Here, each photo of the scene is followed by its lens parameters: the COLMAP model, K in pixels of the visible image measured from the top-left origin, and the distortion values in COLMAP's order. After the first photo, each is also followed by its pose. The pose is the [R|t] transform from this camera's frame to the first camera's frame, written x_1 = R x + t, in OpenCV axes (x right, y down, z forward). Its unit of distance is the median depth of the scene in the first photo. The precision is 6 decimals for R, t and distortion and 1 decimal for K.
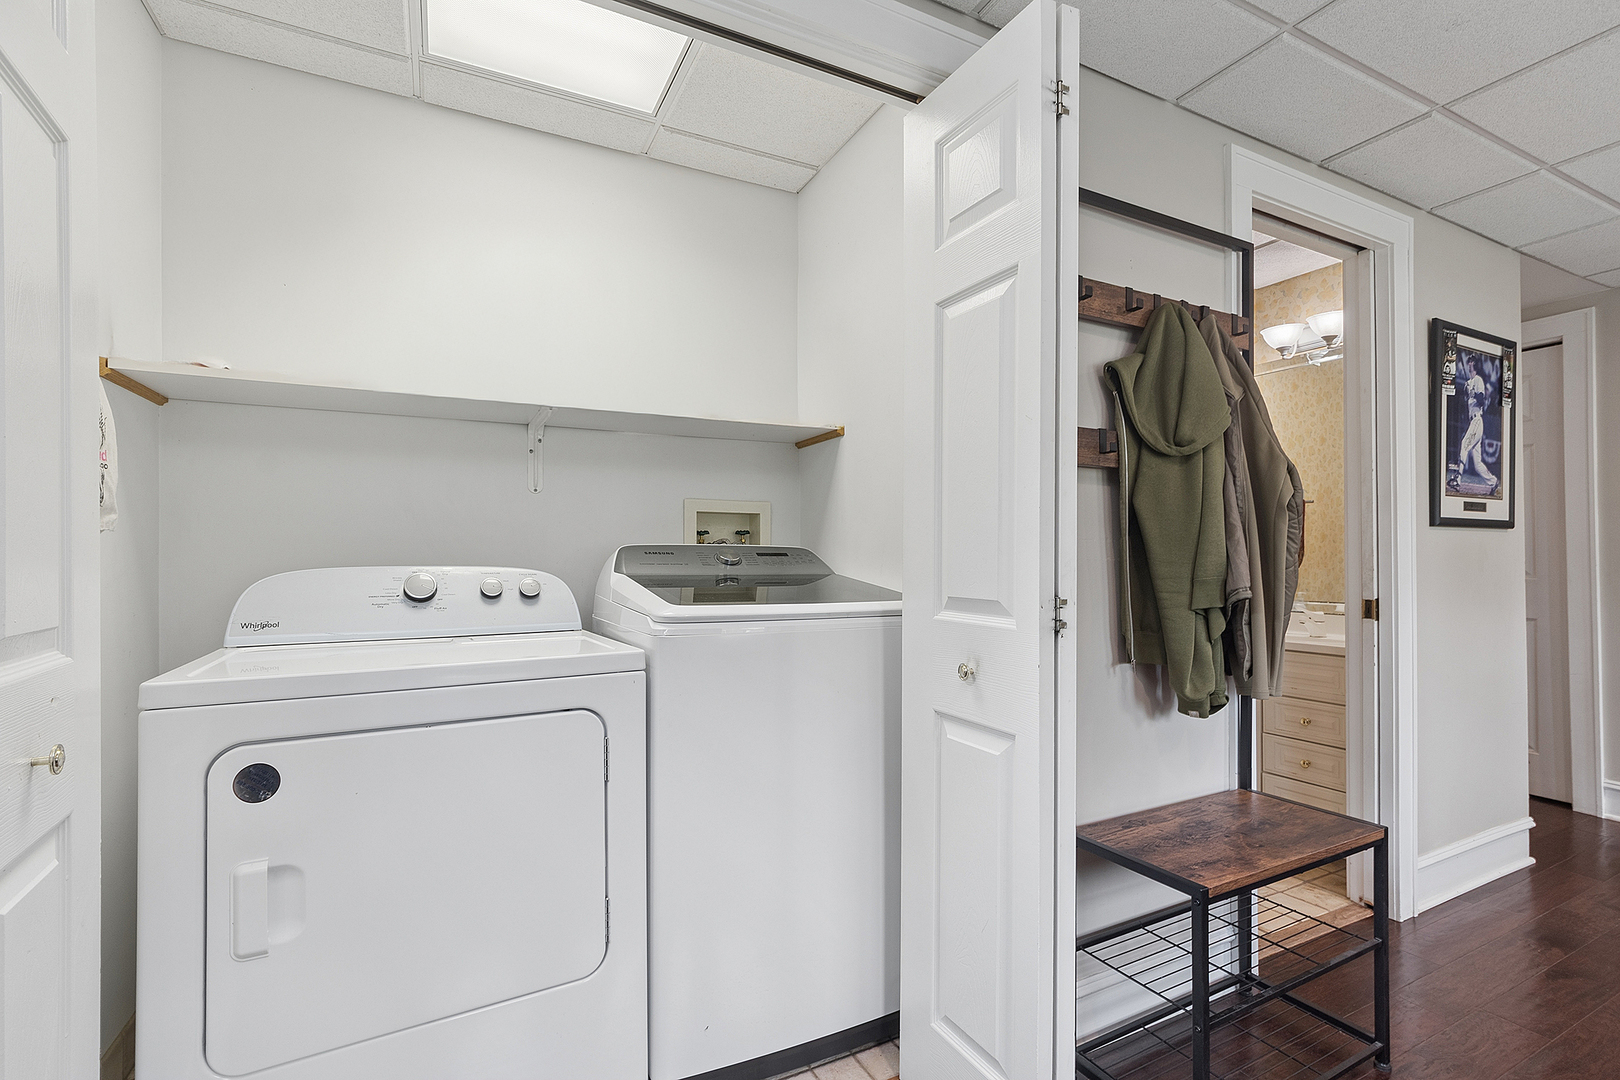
lens RADIAL K [[719.6, 0, 807.0], [0, 719.6, 545.3], [0, 0, 1]] dist [-0.001762, -0.000290]
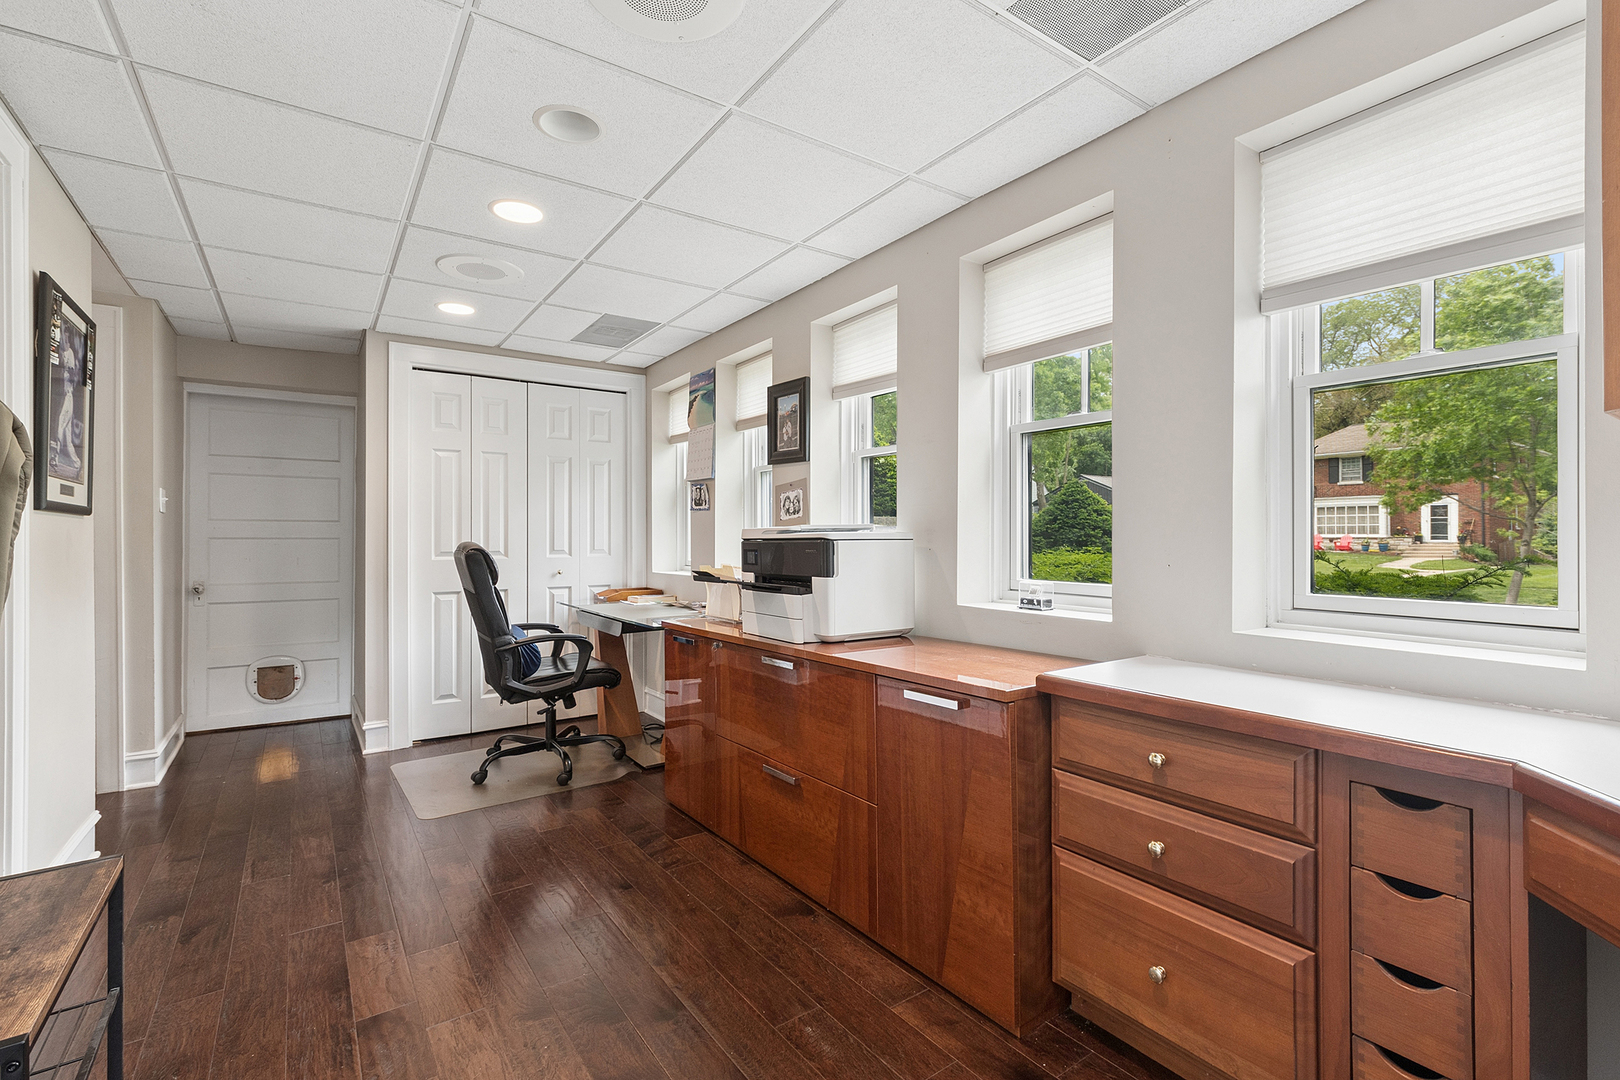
lens RADIAL K [[723.6, 0, 806.6], [0, 723.6, 527.6], [0, 0, 1]] dist [0.004122, -0.000533]
pose [[-0.138465, 0.013270, 0.990278, -0.119753], [-0.005617, 0.999884, -0.014184, 0.001720], [-0.990351, -0.007526, -0.138374, 0.188835]]
